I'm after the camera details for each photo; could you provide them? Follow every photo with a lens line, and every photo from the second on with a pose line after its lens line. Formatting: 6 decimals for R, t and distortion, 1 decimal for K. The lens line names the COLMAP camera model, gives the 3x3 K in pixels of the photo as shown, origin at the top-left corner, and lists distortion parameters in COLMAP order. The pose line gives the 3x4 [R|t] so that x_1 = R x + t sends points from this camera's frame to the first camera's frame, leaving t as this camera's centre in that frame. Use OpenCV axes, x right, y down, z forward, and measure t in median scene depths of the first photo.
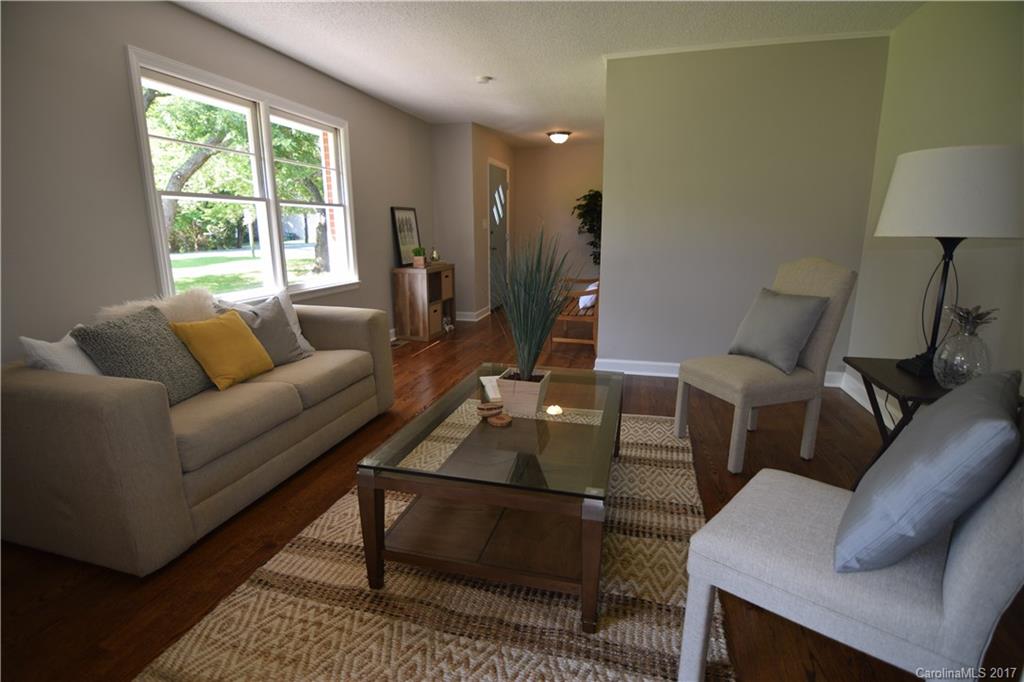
lens RADIAL K [[494.0, 0, 512.0], [0, 494.0, 341.0], [0, 0, 1]] dist [-0.033493, 0.000095]
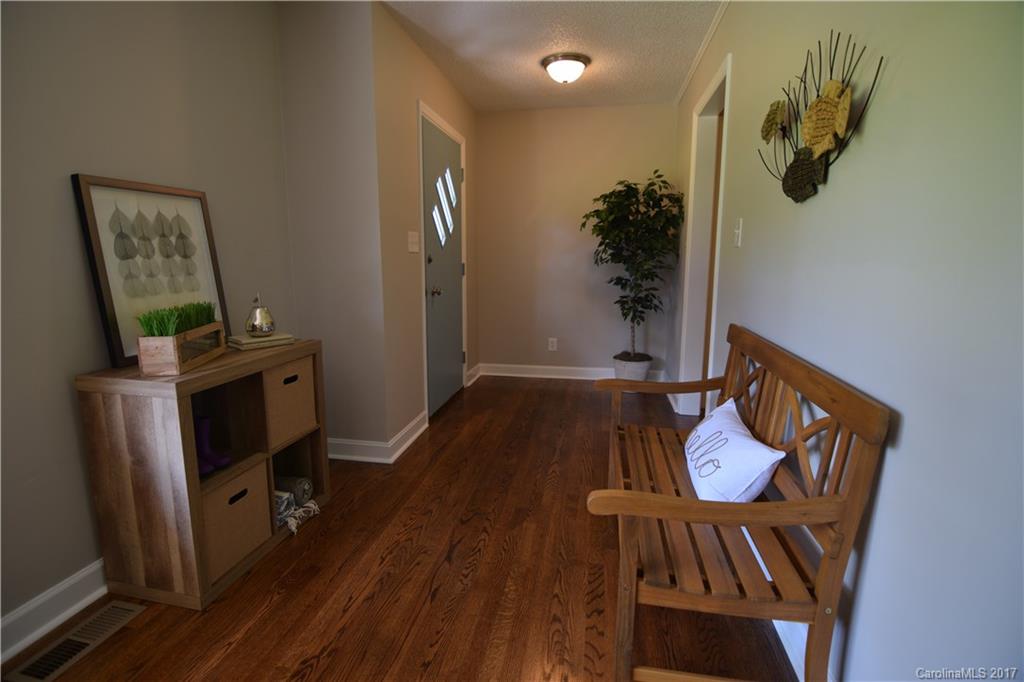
lens RADIAL K [[494.0, 0, 512.0], [0, 494.0, 341.0], [0, 0, 1]] dist [-0.033493, 0.000095]
pose [[0.996840, -0.009265, 0.078892, 0.000677], [0.013899, 0.998197, -0.058387, -0.119157], [-0.078209, 0.059299, 0.995172, 0.552872]]
